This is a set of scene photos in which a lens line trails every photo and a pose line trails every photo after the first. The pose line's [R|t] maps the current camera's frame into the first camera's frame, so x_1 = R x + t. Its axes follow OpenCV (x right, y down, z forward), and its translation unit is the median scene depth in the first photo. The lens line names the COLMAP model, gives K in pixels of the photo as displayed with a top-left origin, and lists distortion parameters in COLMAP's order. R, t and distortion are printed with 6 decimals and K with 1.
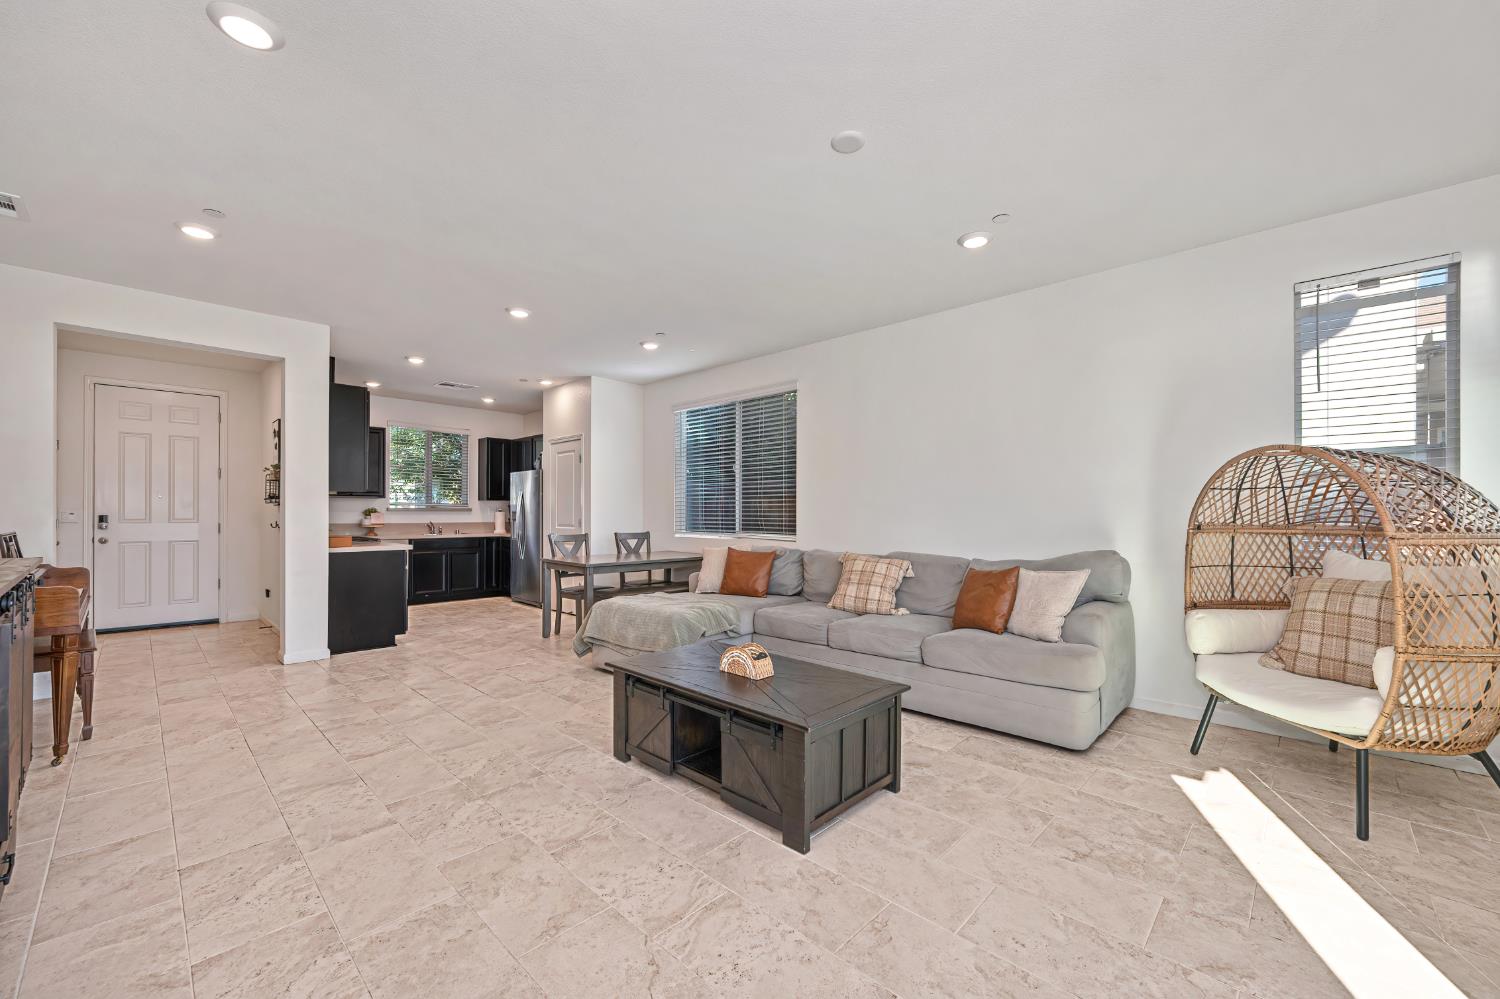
lens RADIAL K [[595.9, 0, 751.1], [0, 595.9, 510.1], [0, 0, 1]] dist [0.001481, 0.000243]
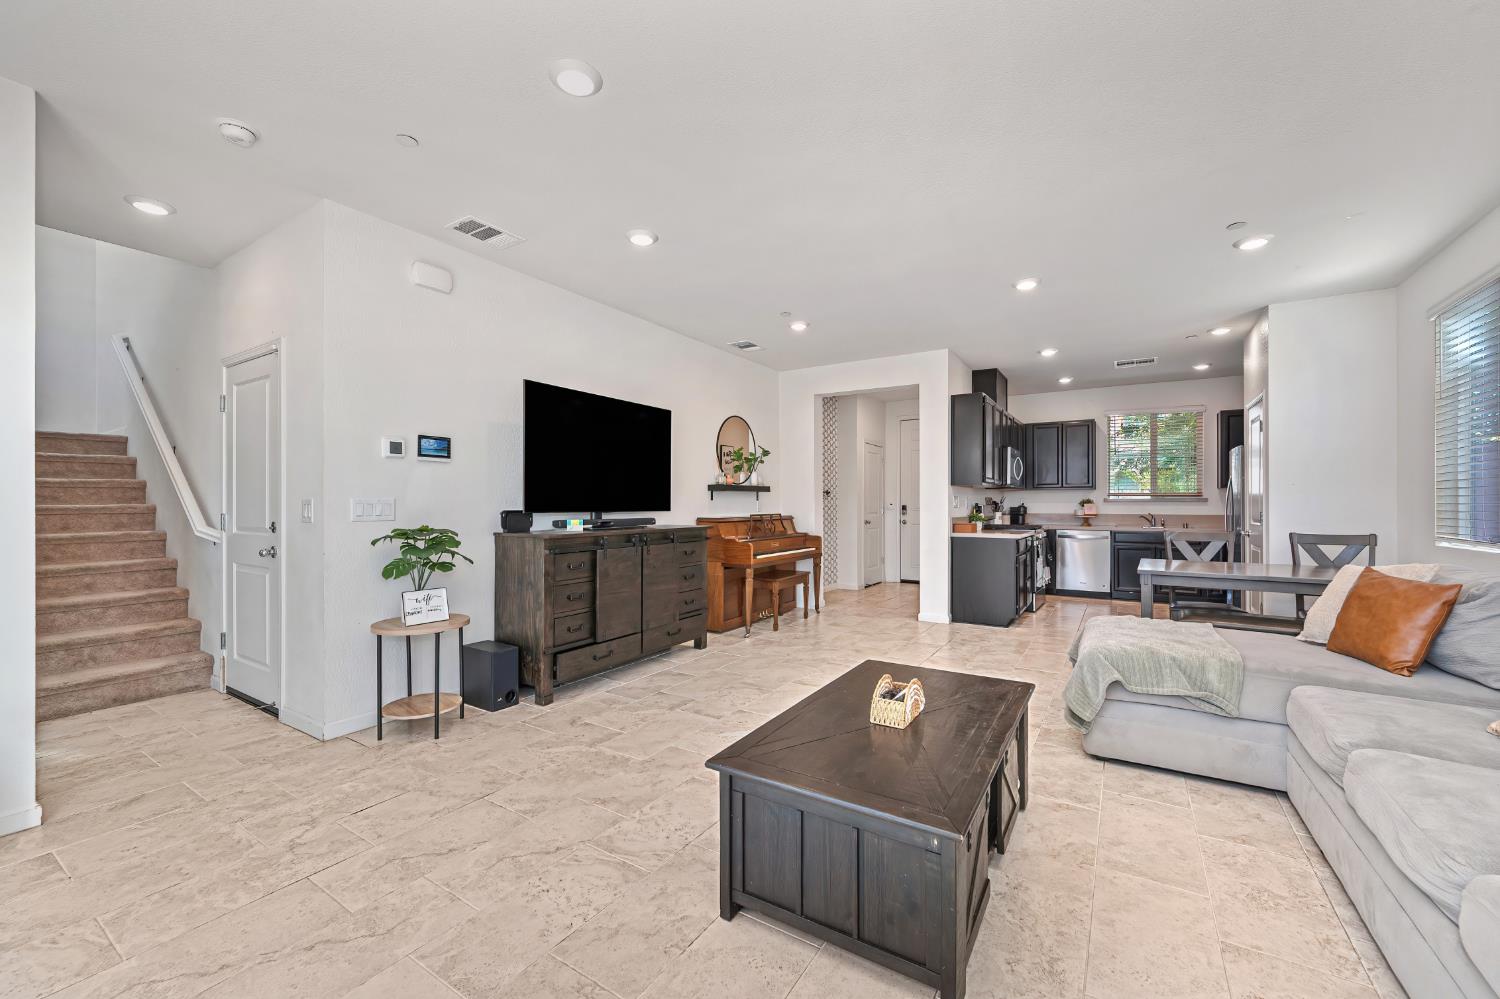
lens RADIAL K [[584.8, 0, 751.7], [0, 584.8, 503.9], [0, 0, 1]] dist [-0.000318, 0.000018]
pose [[0.202349, -0.002581, -0.979310, 0.353593], [0.006291, 0.999979, -0.001336, 0.003937], [0.979293, -0.005890, 0.202361, 0.351278]]
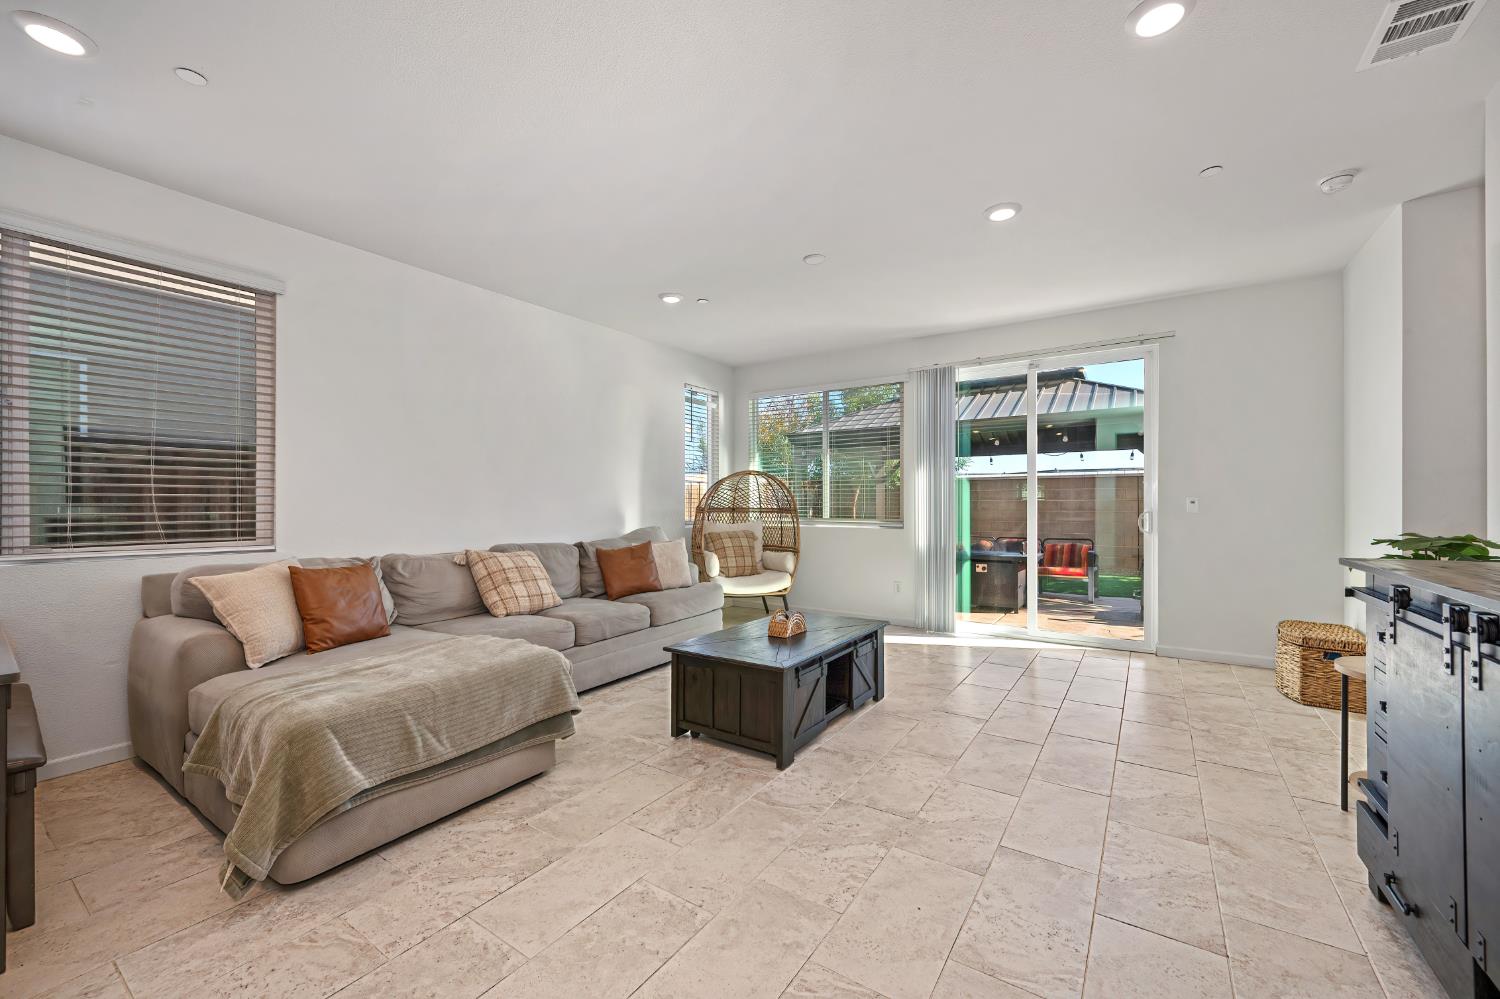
lens RADIAL K [[595.9, 0, 751.1], [0, 595.9, 510.1], [0, 0, 1]] dist [0.001481, 0.000243]
pose [[-0.174735, -0.013705, 0.984520, -0.618177], [-0.002497, 0.999906, 0.013476, 0.003620], [-0.984612, -0.000103, -0.174753, 0.671691]]
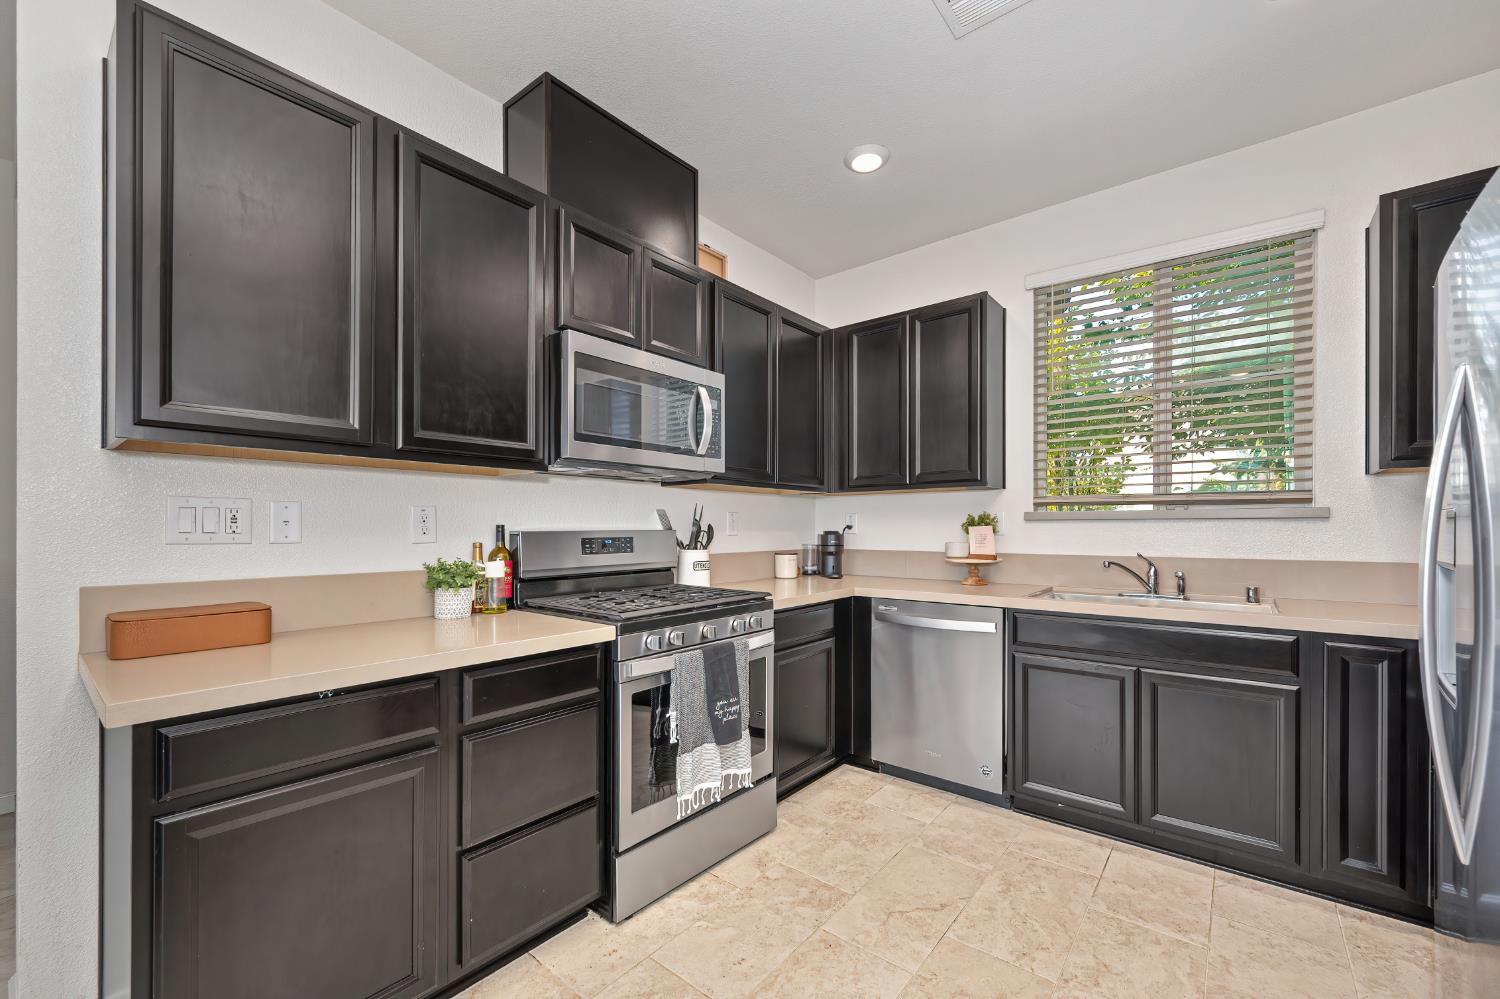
lens RADIAL K [[614.2, 0, 752.3], [0, 614.2, 522.1], [0, 0, 1]] dist [0.001901, 0.000181]
pose [[0.071506, -0.002375, -0.997437, -0.376220], [0.010673, 0.999942, -0.001616, 0.001704], [0.997383, -0.010530, 0.071527, 1.249142]]
